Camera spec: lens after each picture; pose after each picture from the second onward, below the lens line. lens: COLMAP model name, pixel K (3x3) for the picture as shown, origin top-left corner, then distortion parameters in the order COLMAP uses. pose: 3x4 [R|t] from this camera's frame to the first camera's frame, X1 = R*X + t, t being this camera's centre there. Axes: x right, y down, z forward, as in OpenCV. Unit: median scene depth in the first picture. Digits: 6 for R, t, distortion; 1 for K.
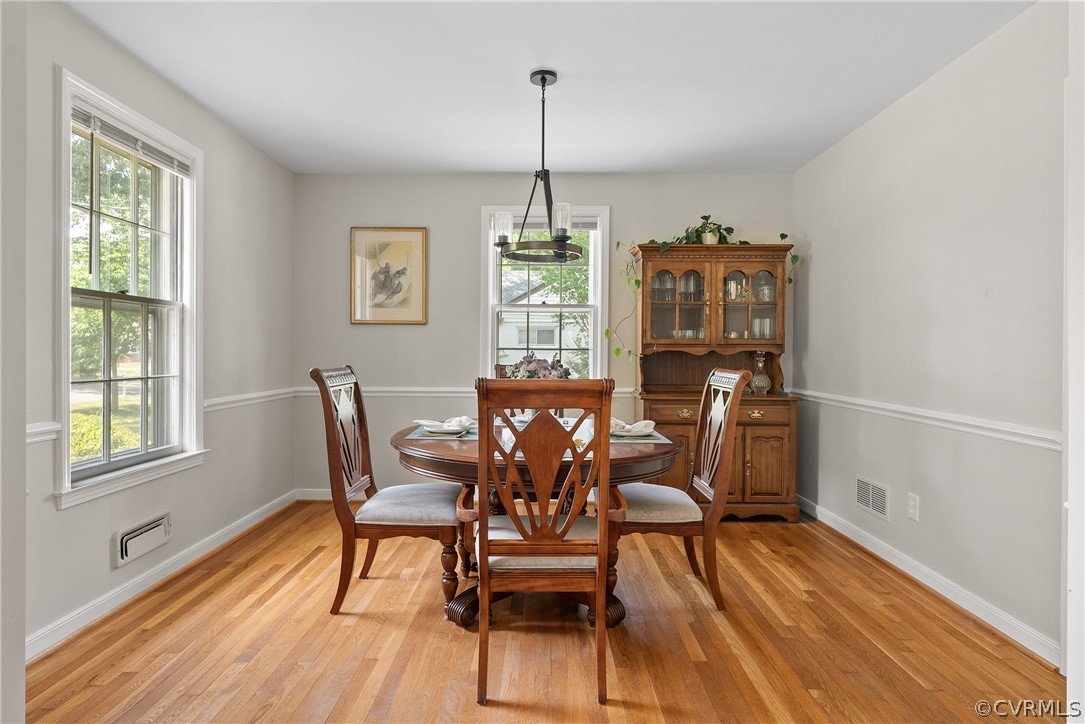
lens RADIAL K [[575.4, 0, 545.1], [0, 575.4, 356.2], [0, 0, 1]] dist [-0.003401, -0.001001]
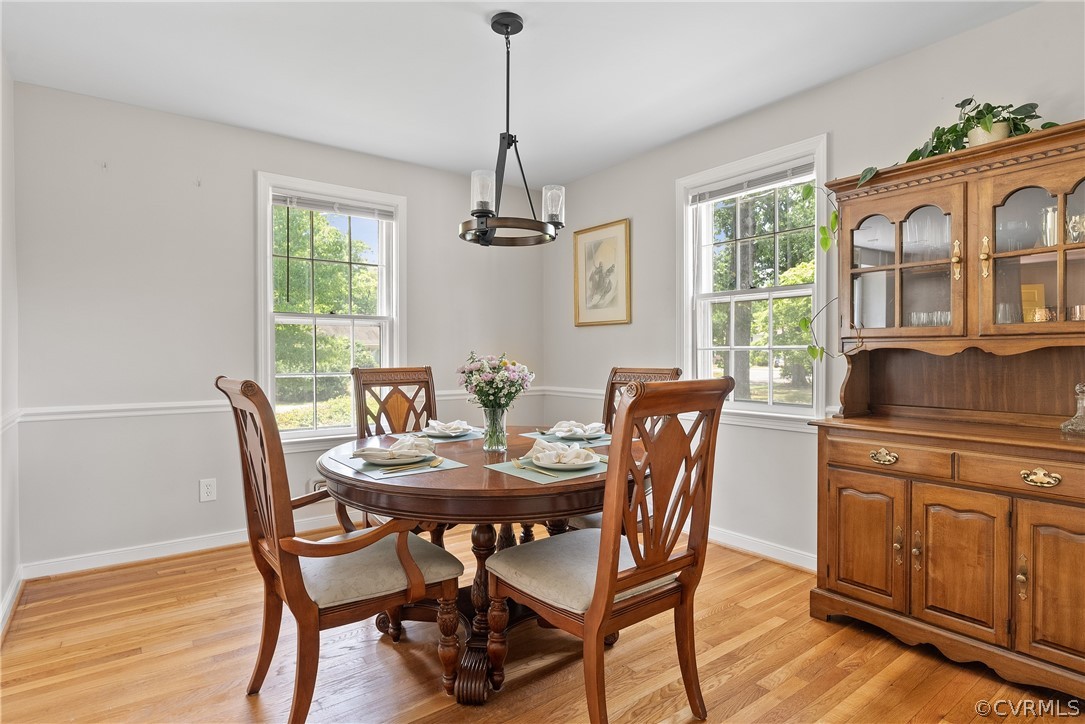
lens RADIAL K [[575.4, 0, 547.0], [0, 575.4, 360.5], [0, 0, 1]] dist [-0.003401, -0.001001]
pose [[0.614619, 0.001342, -0.788823, 0.466024], [-0.001928, 0.999998, 0.000199, 0.003438], [0.788822, 0.001399, 0.614620, 0.357025]]
